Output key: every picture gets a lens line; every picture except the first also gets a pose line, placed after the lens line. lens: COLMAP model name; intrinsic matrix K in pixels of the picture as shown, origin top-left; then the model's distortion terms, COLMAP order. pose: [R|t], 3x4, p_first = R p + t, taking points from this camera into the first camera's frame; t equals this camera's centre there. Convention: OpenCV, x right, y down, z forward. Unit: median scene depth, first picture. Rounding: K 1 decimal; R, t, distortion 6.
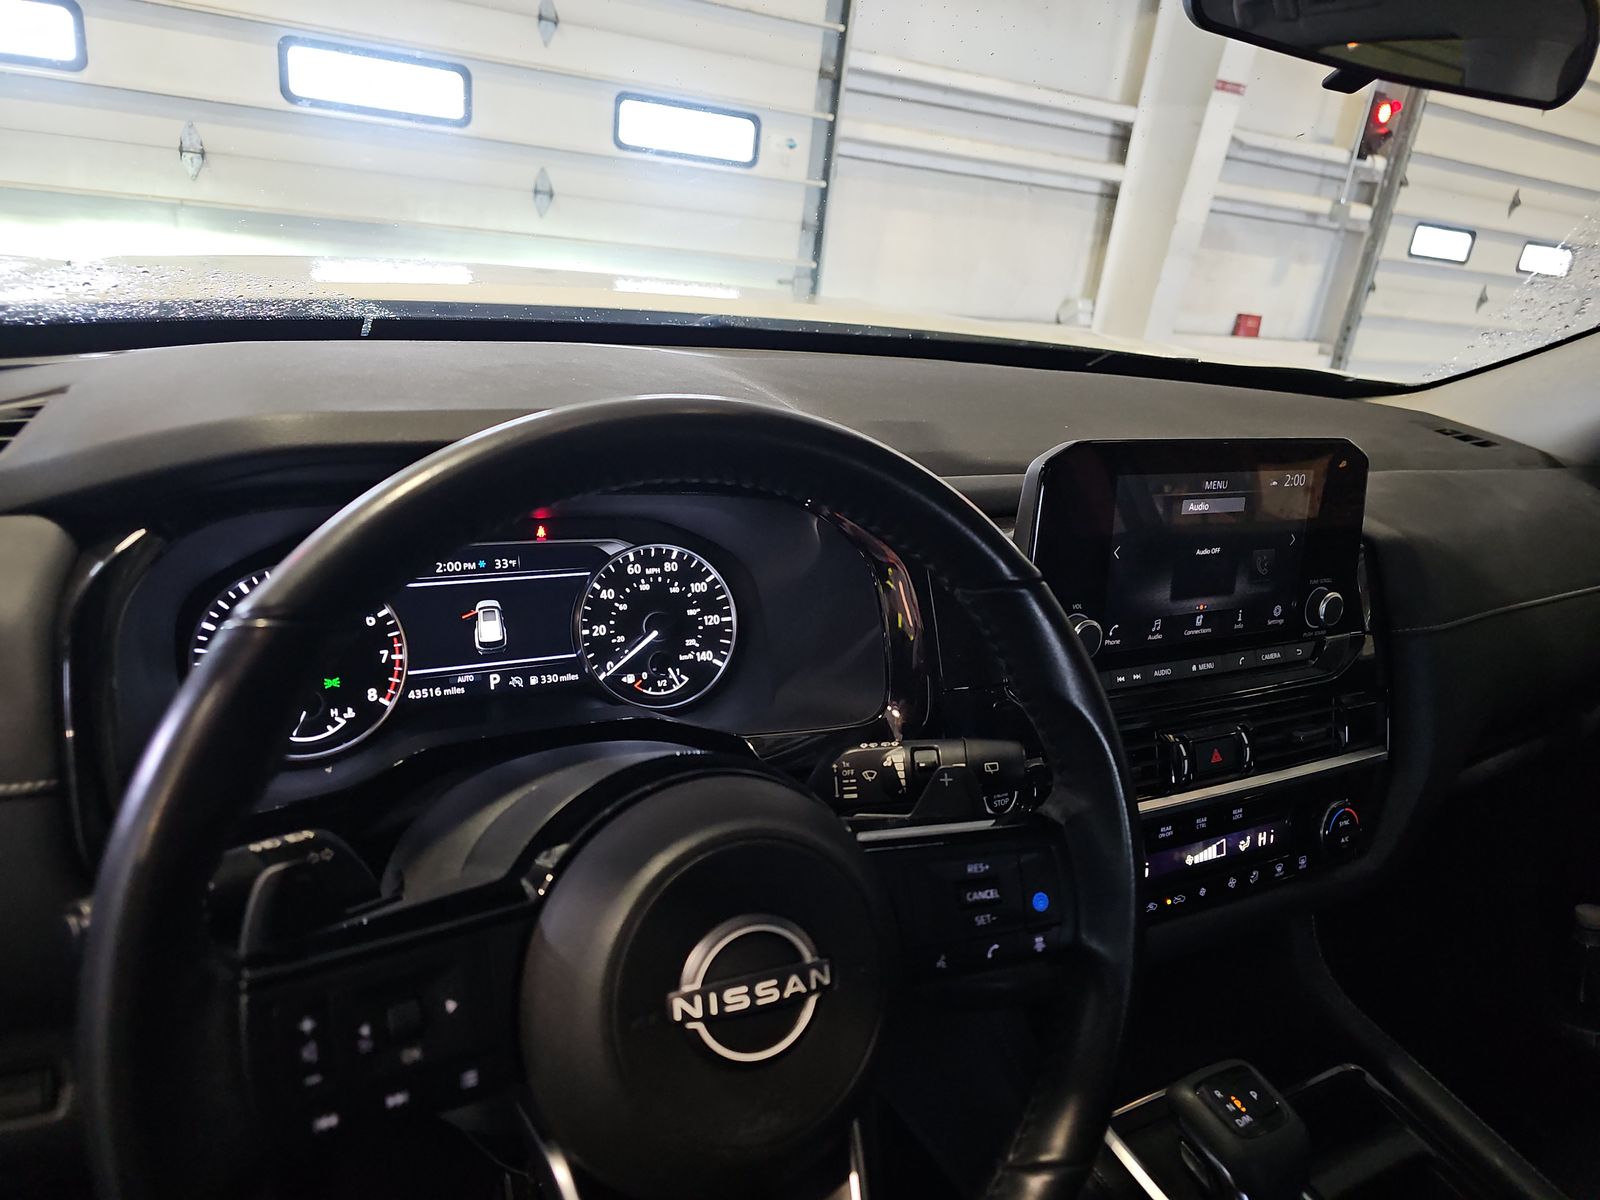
lens RADIAL K [[1063.6, 0, 810.7], [0, 1063.6, 597.4], [0, 0, 1]] dist [0.037230, -0.002690]
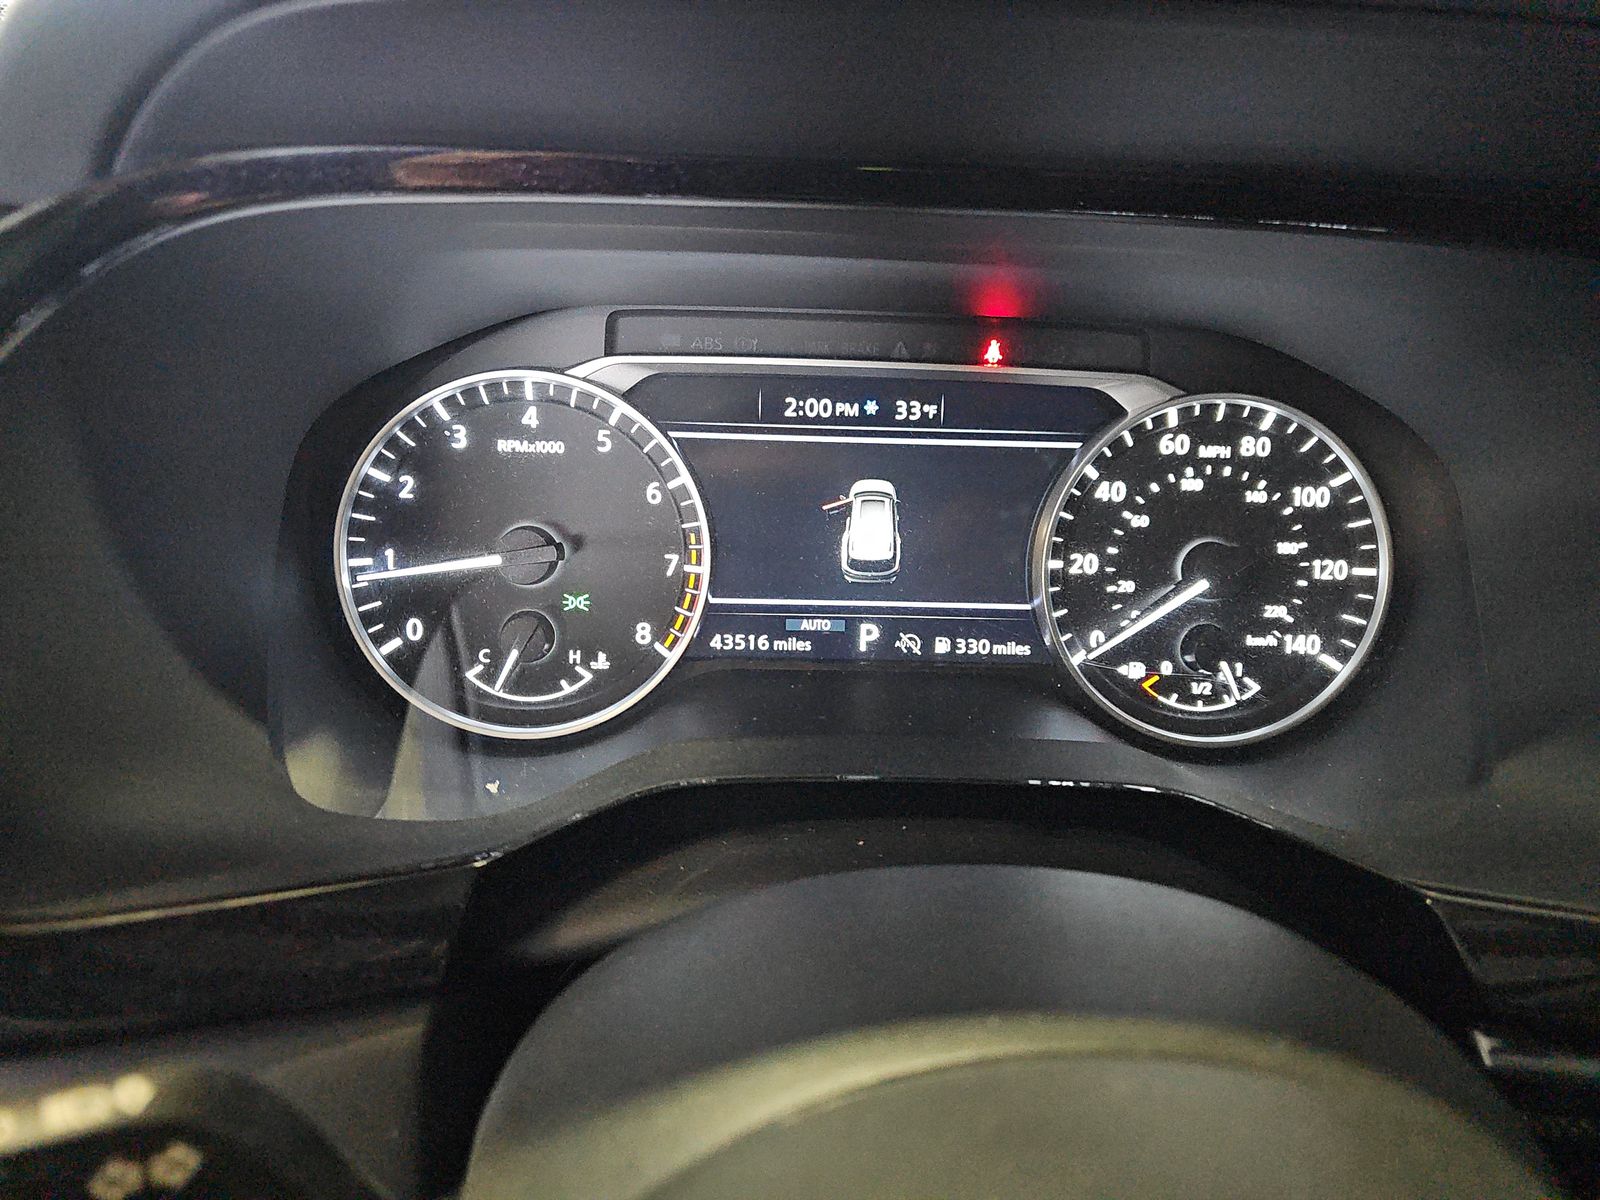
lens RADIAL K [[1063.6, 0, 810.7], [0, 1063.6, 597.4], [0, 0, 1]] dist [0.037230, -0.002690]
pose [[0.895427, 0.138096, -0.423249, -0.101325], [-0.103605, 0.989212, 0.103569, 0.008532], [0.432985, -0.048888, 0.900074, 0.503988]]
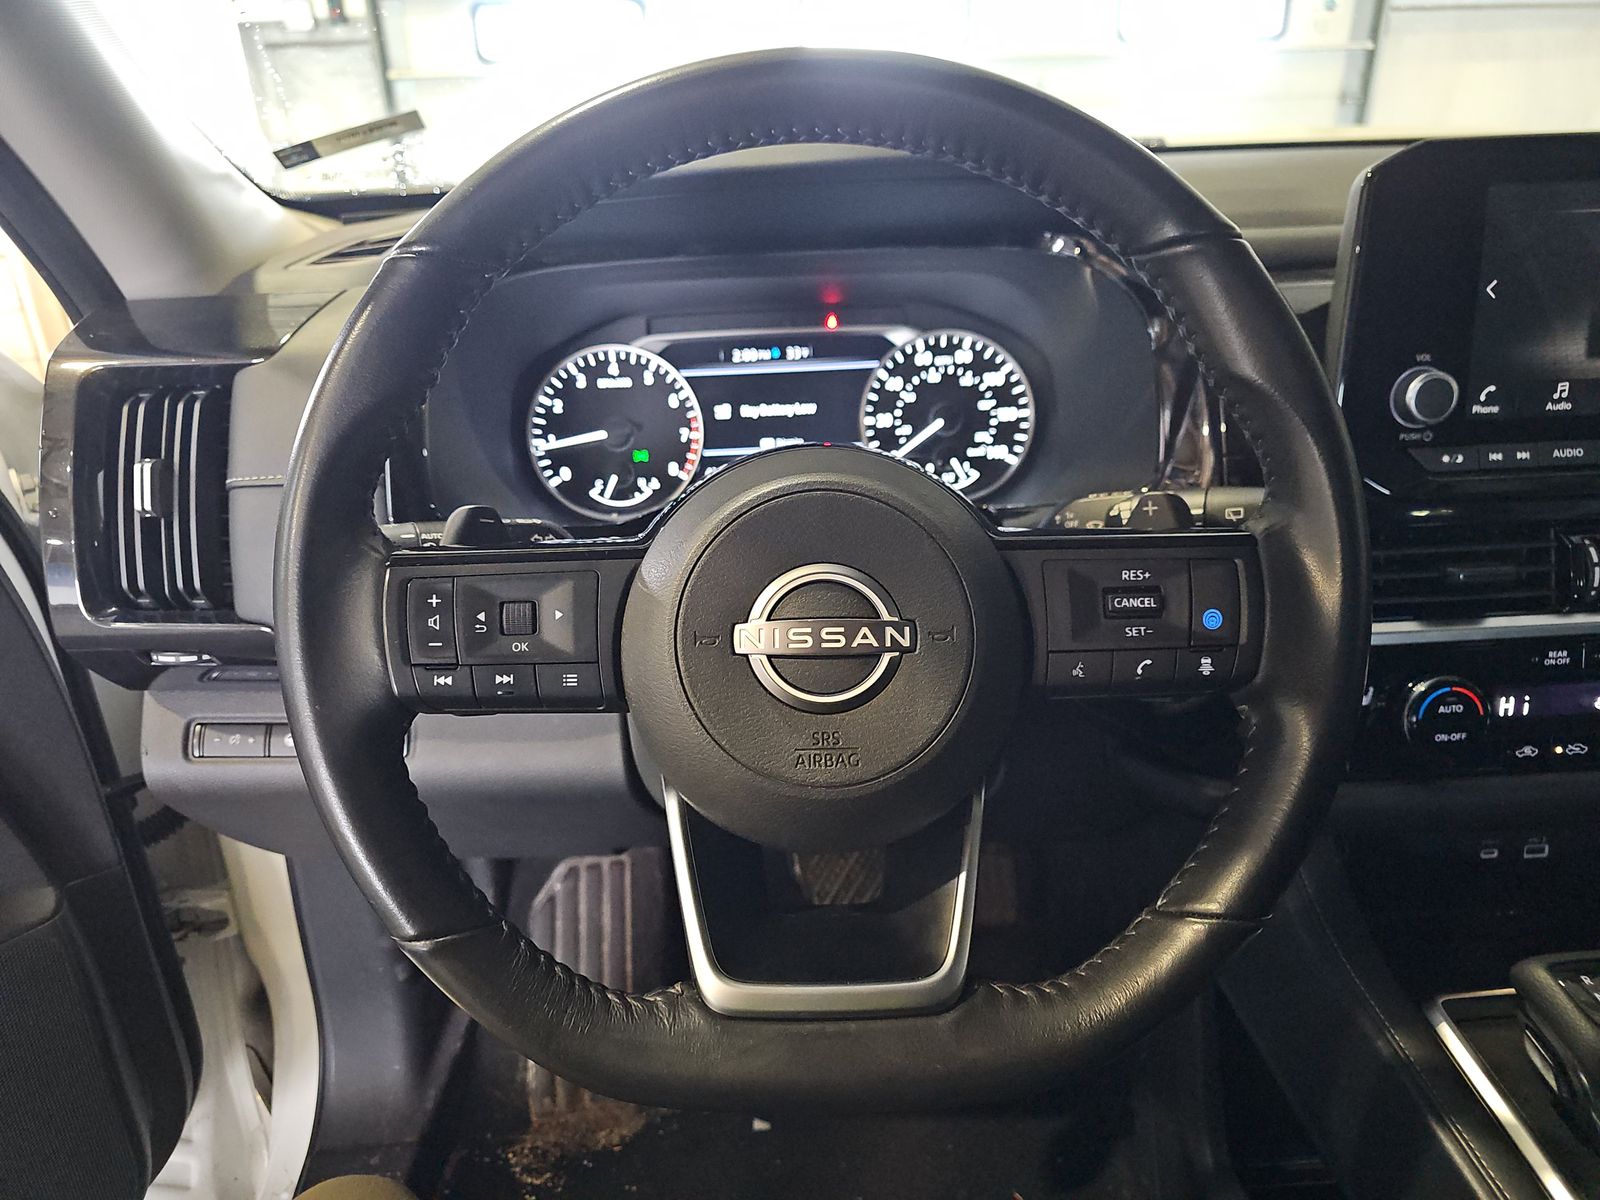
lens RADIAL K [[1092.1, 0, 800.0], [0, 1092.1, 600.0], [0, 0, 1]] dist [0.042989, -0.060062]
pose [[0.886218, 0.043301, -0.461240, 0.212111], [-0.024636, 0.998618, 0.046415, 0.153971], [0.462612, -0.029771, 0.886061, 0.048030]]
